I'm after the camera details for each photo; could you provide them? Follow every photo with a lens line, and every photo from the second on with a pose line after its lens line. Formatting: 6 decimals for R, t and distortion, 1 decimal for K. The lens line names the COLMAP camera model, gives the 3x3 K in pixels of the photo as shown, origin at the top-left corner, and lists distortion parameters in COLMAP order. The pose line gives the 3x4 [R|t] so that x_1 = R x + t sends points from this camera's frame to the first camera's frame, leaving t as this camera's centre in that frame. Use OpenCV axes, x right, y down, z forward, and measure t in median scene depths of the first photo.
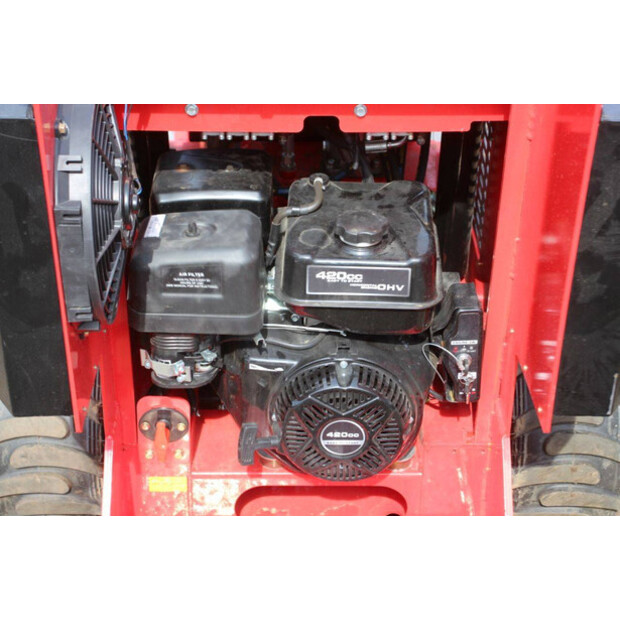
lens RADIAL K [[1349.5, 0, 308.9], [0, 1349.5, 310.0], [0, 0, 1]] dist [0.102893, 0.000000]
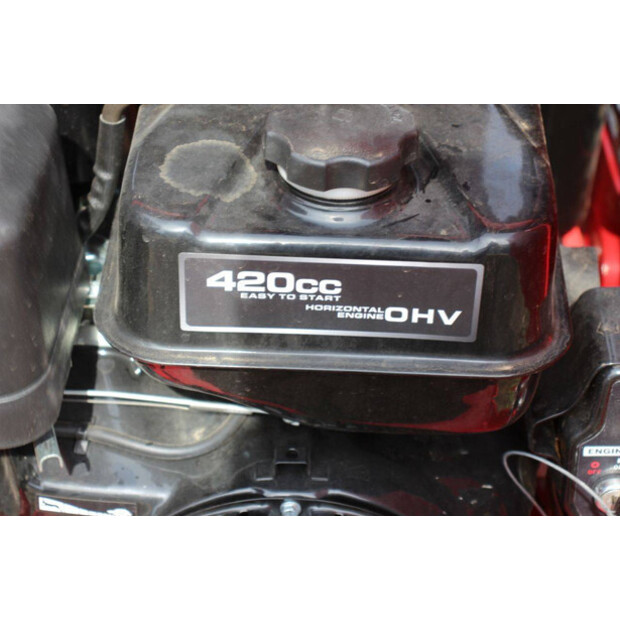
lens RADIAL K [[1543.2, 0, 311.4], [0, 1543.2, 310.0], [0, 0, 1]] dist [0.395758, 0.000000]
pose [[0.999935, 0.011213, -0.002116, 0.032789], [-0.010994, 0.996342, 0.084740, -0.051737], [0.003058, -0.084711, 0.996401, 0.602799]]
